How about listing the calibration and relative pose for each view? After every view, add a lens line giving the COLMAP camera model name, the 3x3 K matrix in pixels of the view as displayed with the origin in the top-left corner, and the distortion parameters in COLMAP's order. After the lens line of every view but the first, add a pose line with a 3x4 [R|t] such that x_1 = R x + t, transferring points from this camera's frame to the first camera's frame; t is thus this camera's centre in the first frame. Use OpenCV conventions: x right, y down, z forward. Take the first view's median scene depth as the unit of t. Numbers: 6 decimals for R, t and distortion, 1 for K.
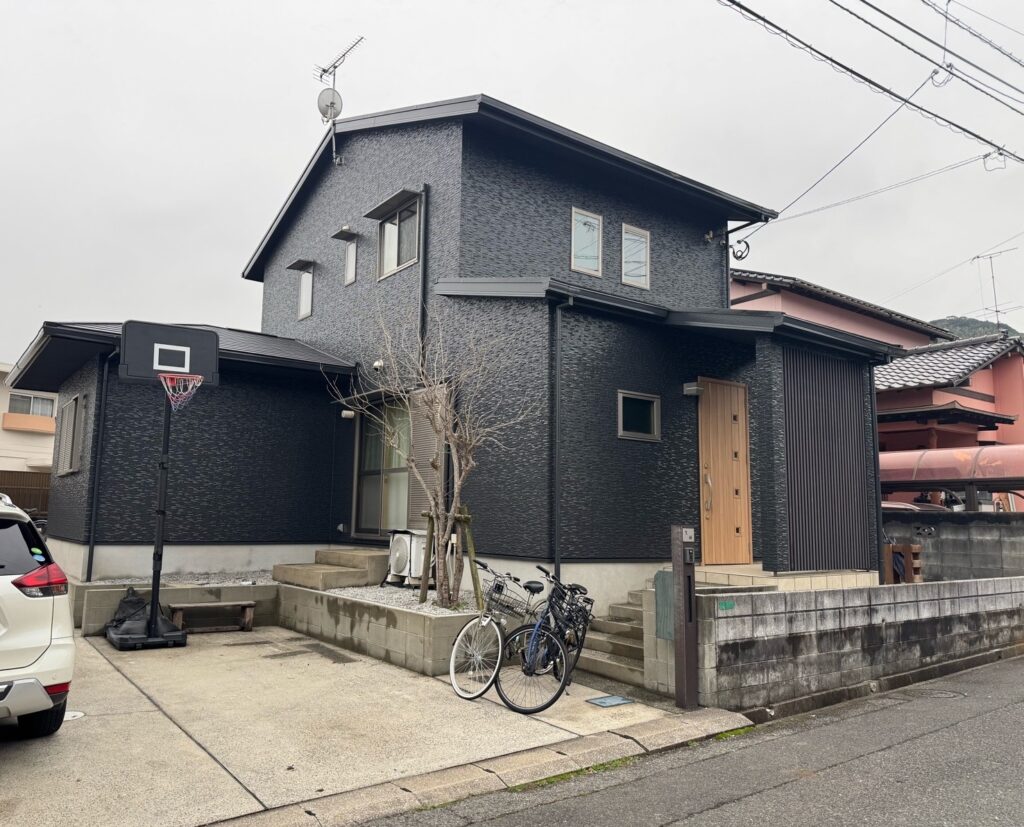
lens RADIAL K [[781.7, 0, 473.5], [0, 781.7, 417.4], [0, 0, 1]] dist [0.012438, 0.000220]
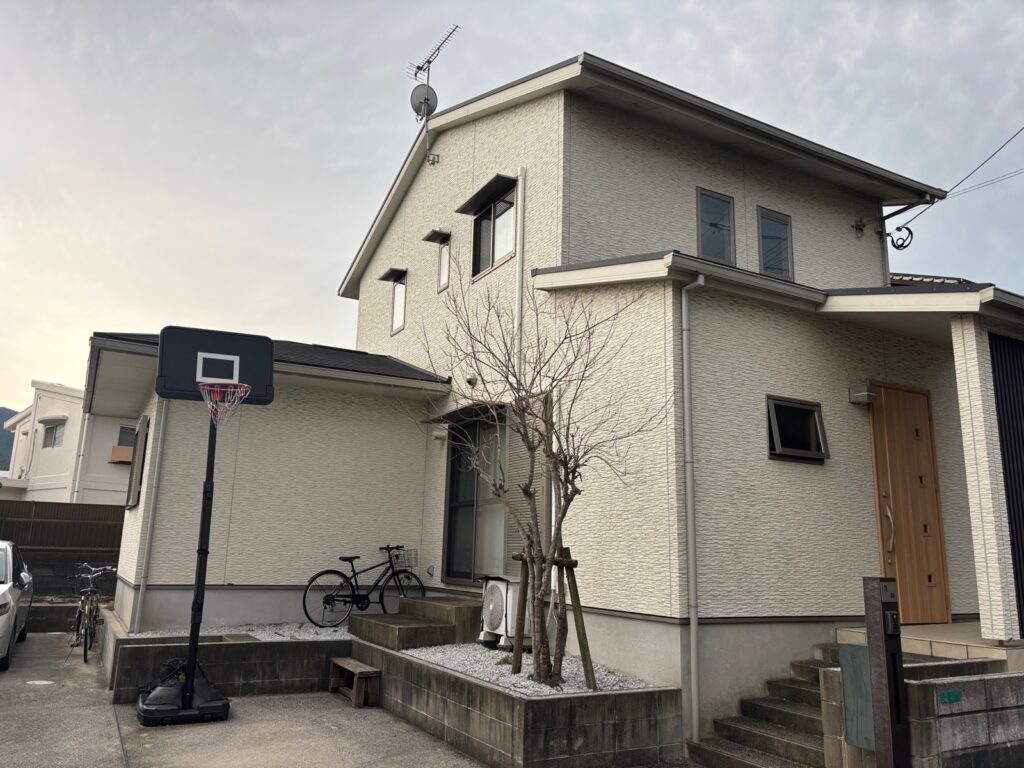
lens RADIAL K [[784.7, 0, 512.0], [0, 784.7, 384.0], [0, 0, 1]] dist [-0.011200, -0.005278]
pose [[0.994016, -0.019204, -0.107536, 0.016195], [0.009632, 0.996001, -0.088827, 0.018098], [0.108812, 0.087259, 0.990225, 0.180238]]
